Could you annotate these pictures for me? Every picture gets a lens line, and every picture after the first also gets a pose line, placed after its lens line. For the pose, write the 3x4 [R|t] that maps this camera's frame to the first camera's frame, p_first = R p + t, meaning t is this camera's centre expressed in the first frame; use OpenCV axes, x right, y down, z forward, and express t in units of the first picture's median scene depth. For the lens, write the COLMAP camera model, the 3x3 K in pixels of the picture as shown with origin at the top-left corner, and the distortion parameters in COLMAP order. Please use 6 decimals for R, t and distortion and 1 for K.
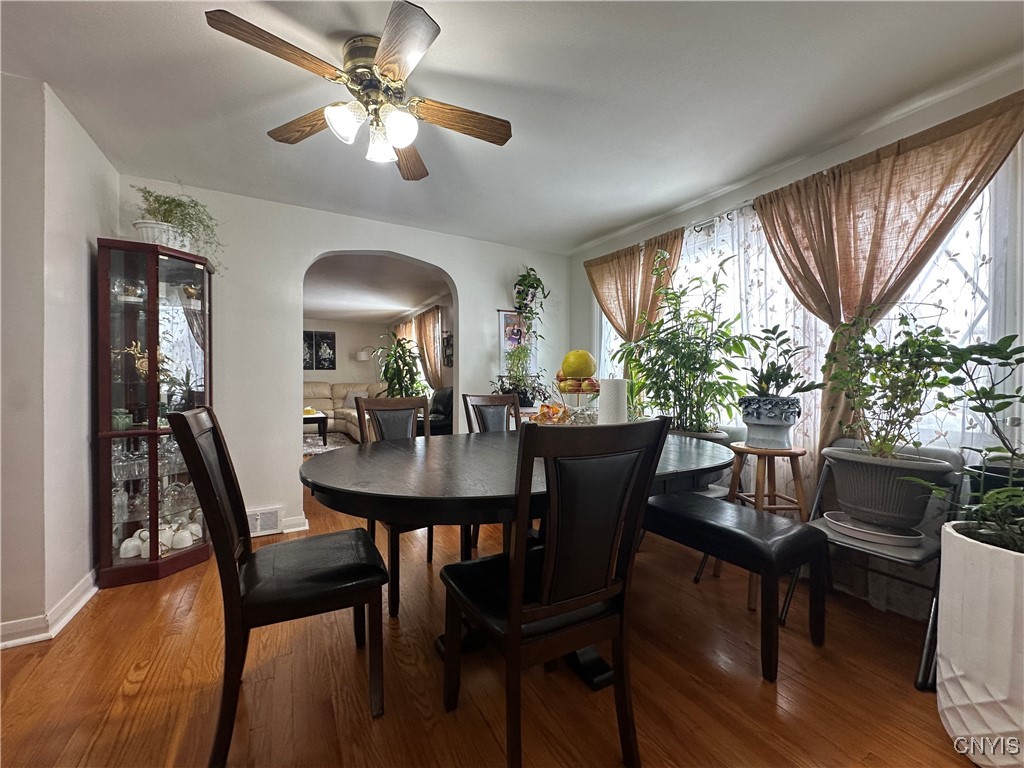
lens RADIAL K [[408.7, 0, 512.0], [0, 408.7, 384.0], [0, 0, 1]] dist [-0.003644, 0.000707]
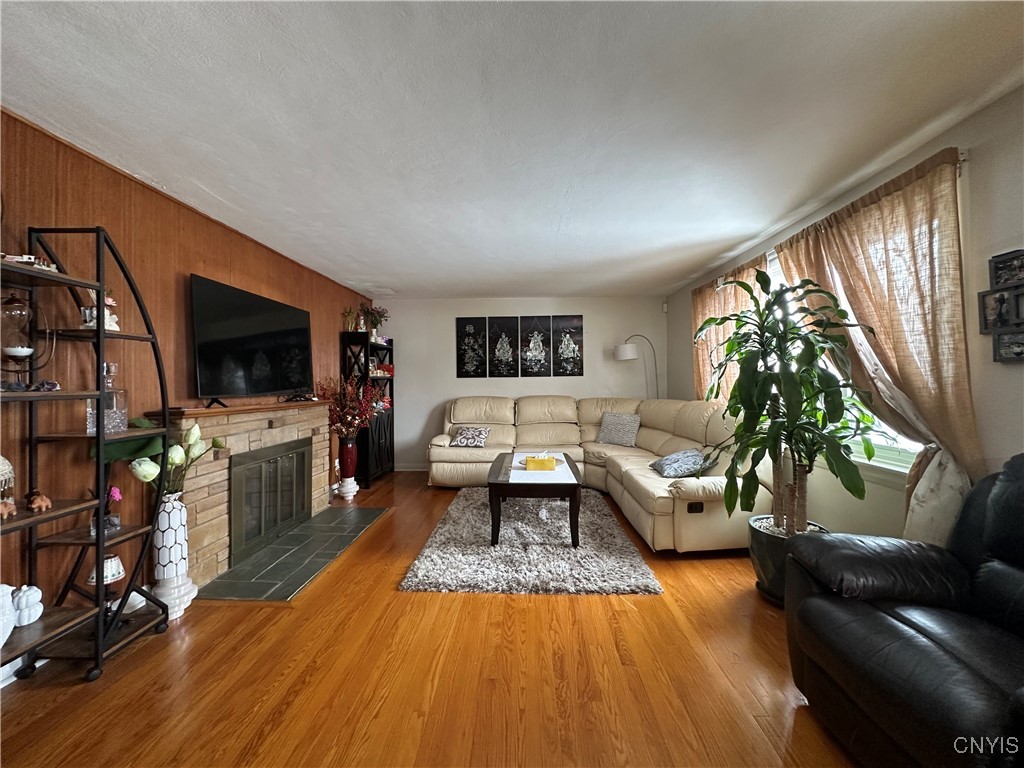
lens RADIAL K [[408.7, 0, 512.0], [0, 408.7, 384.0], [0, 0, 1]] dist [-0.003644, 0.000707]
pose [[0.856191, -0.001649, -0.516656, -0.691370], [-0.001498, 0.999983, -0.005674, -0.063428], [0.516657, 0.005632, 0.856174, 1.399310]]
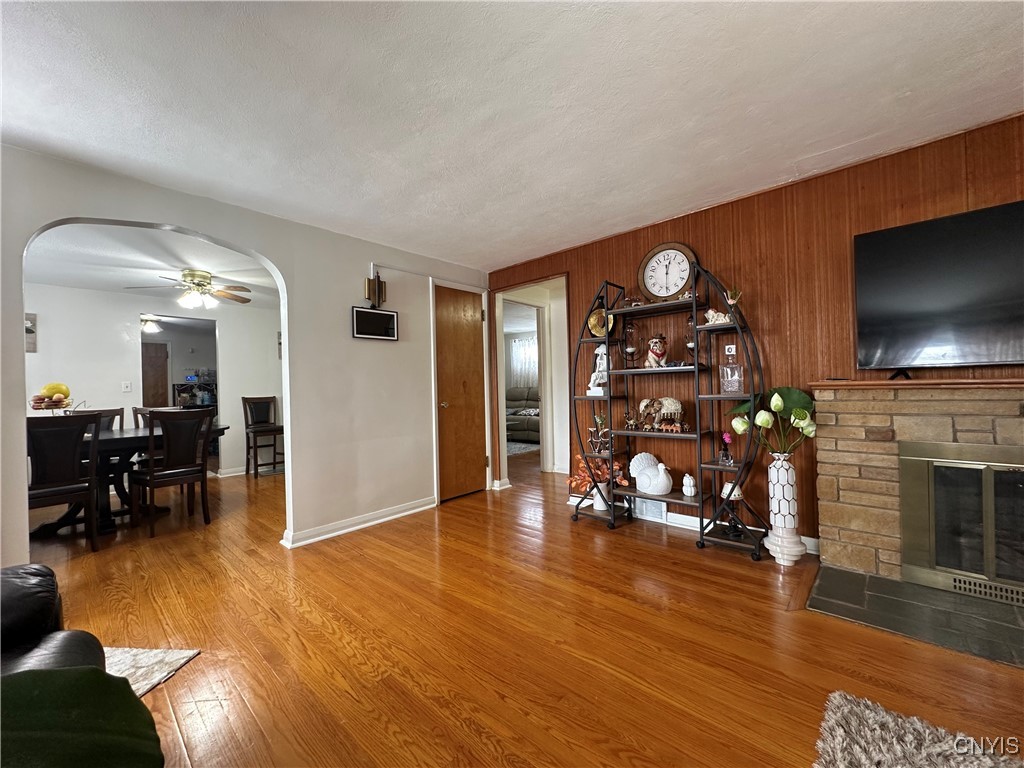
lens RADIAL K [[408.7, 0, 512.0], [0, 408.7, 384.0], [0, 0, 1]] dist [-0.003644, 0.000707]
pose [[-0.947648, 0.023535, -0.318448, -0.825368], [0.025525, 0.999672, -0.002076, -0.020311], [0.318294, -0.010095, -0.947938, 2.421311]]
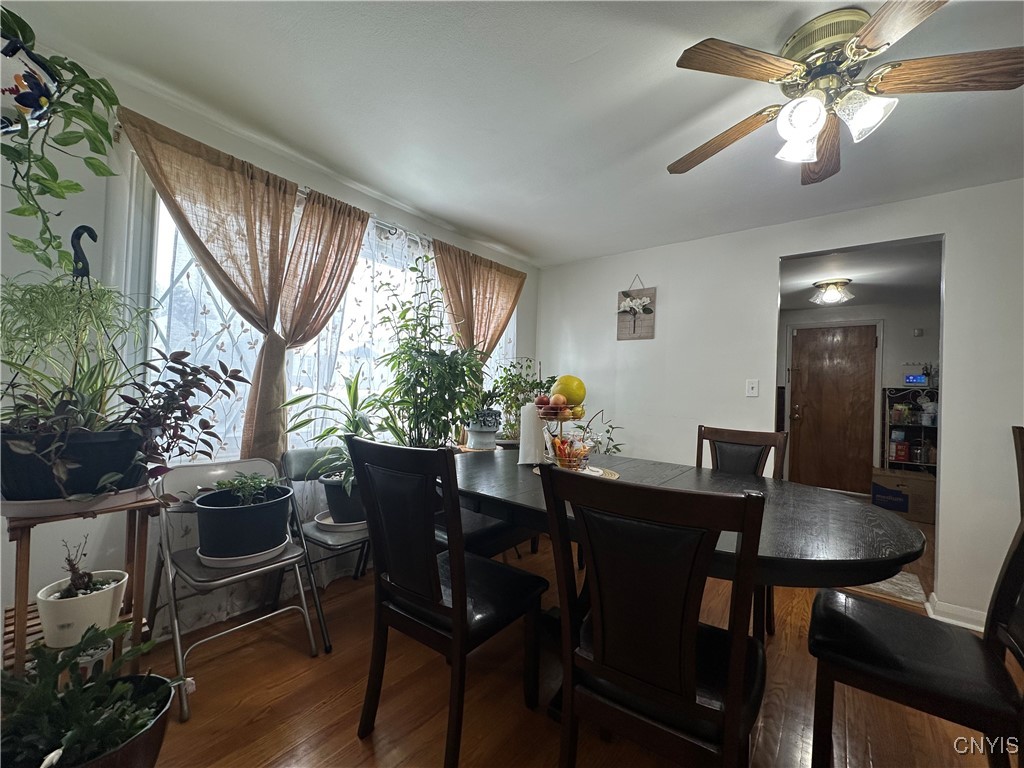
lens RADIAL K [[408.7, 0, 512.0], [0, 408.7, 384.0], [0, 0, 1]] dist [-0.003644, 0.000707]
pose [[-0.379929, -0.004890, 0.925003, -0.518916], [-0.031894, 0.999461, -0.007816, -0.037978], [-0.924466, -0.032471, -0.379880, 1.127500]]
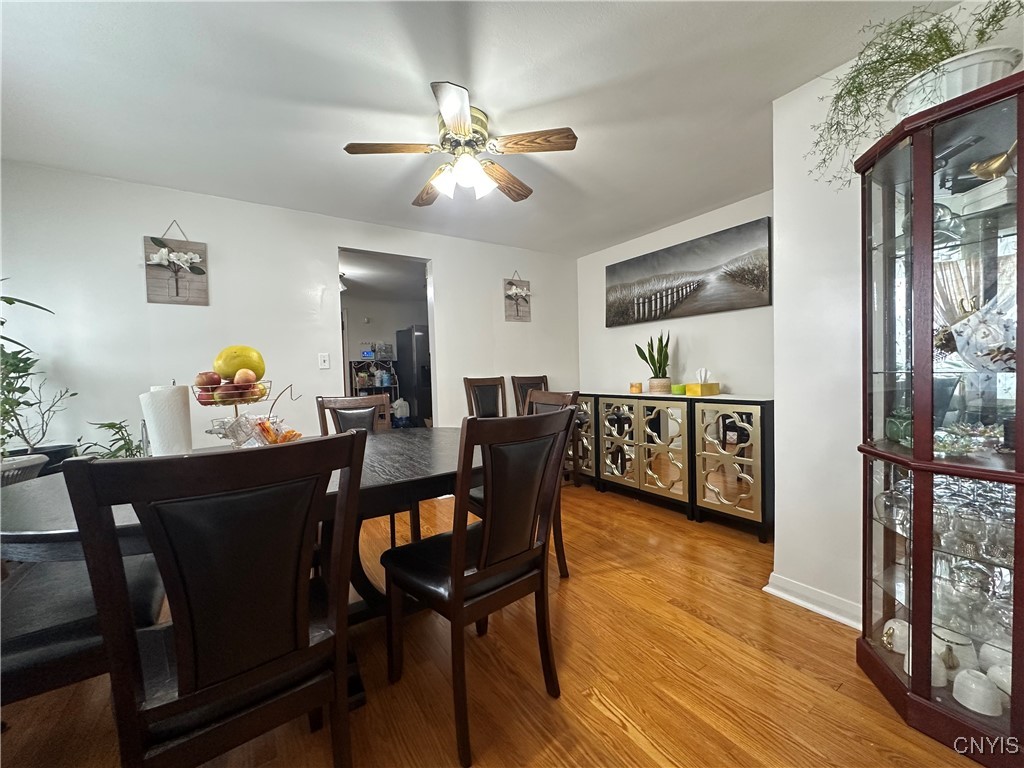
lens RADIAL K [[408.7, 0, 512.0], [0, 408.7, 384.0], [0, 0, 1]] dist [-0.003644, 0.000707]
pose [[-0.996487, 0.027272, -0.079177, -0.215189], [0.024378, 0.999007, 0.037292, -0.020081], [0.080115, 0.035231, -0.996163, 1.364913]]
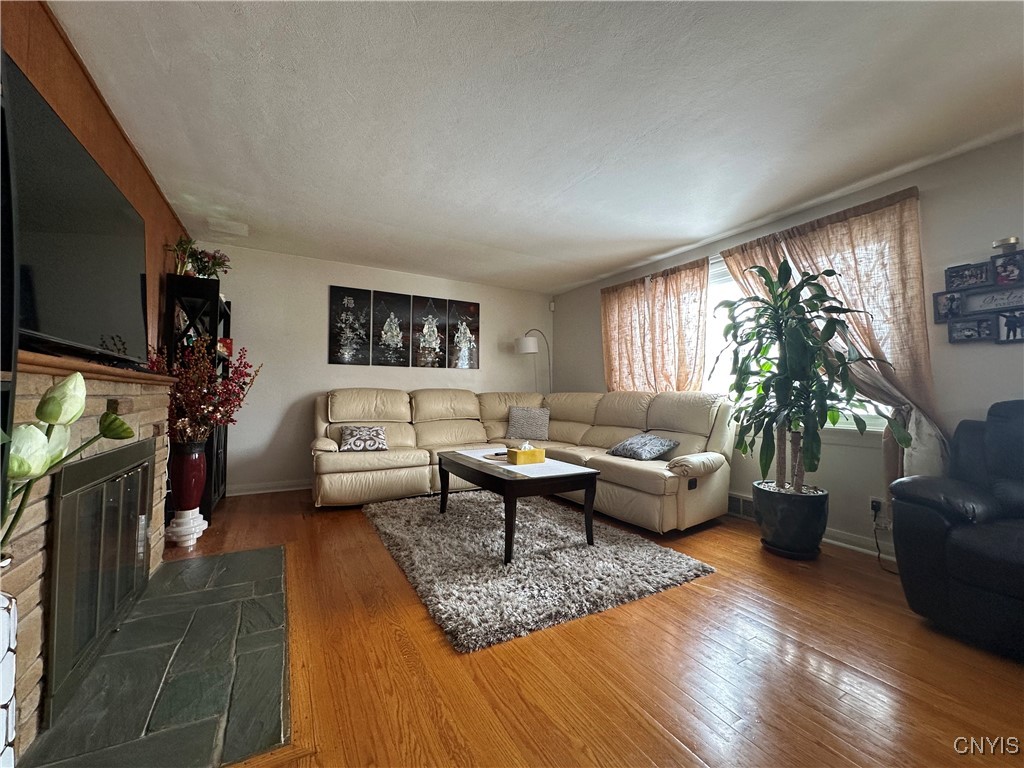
lens RADIAL K [[408.7, 0, 512.0], [0, 408.7, 384.0], [0, 0, 1]] dist [-0.003644, 0.000707]
pose [[0.999933, 0.009859, 0.006077, -1.312002], [-0.009608, 0.999153, -0.040015, 0.029237], [-0.006467, 0.039954, 0.999181, 1.452048]]
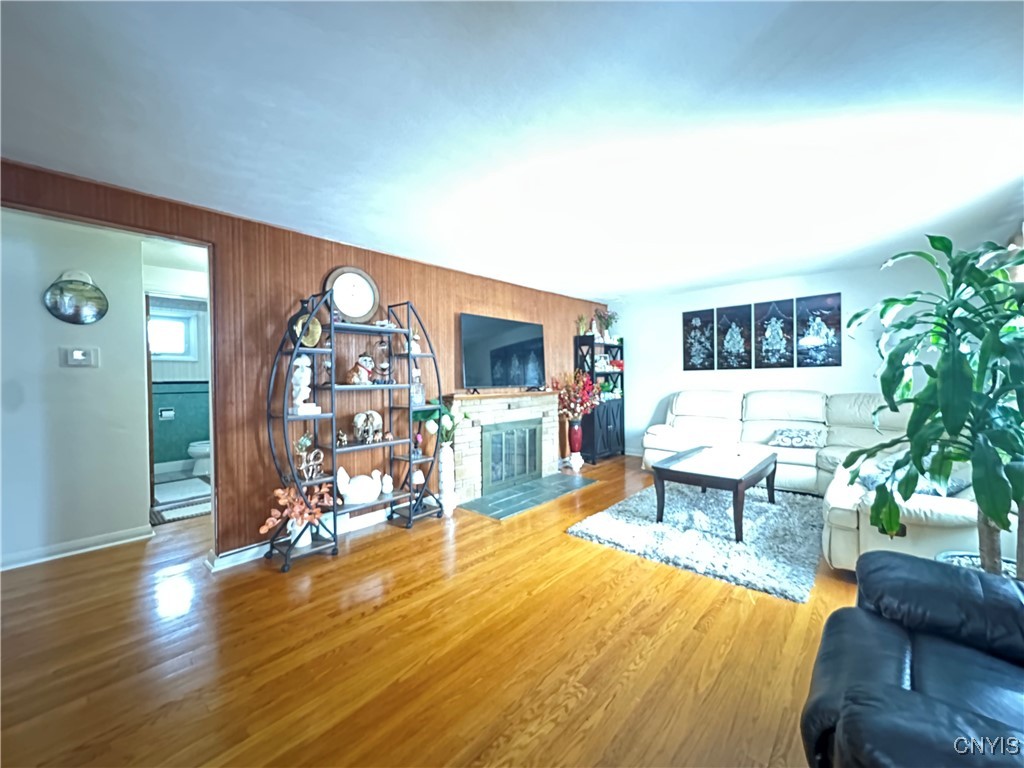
lens RADIAL K [[404.9, 0, 512.0], [0, 404.9, 384.0], [0, 0, 1]] dist [0.004143, -0.000185]
pose [[0.321479, 0.013124, -0.946826, -0.284171], [0.003488, 0.999881, 0.015043, -0.073753], [0.946910, -0.008138, 0.321395, 1.509521]]
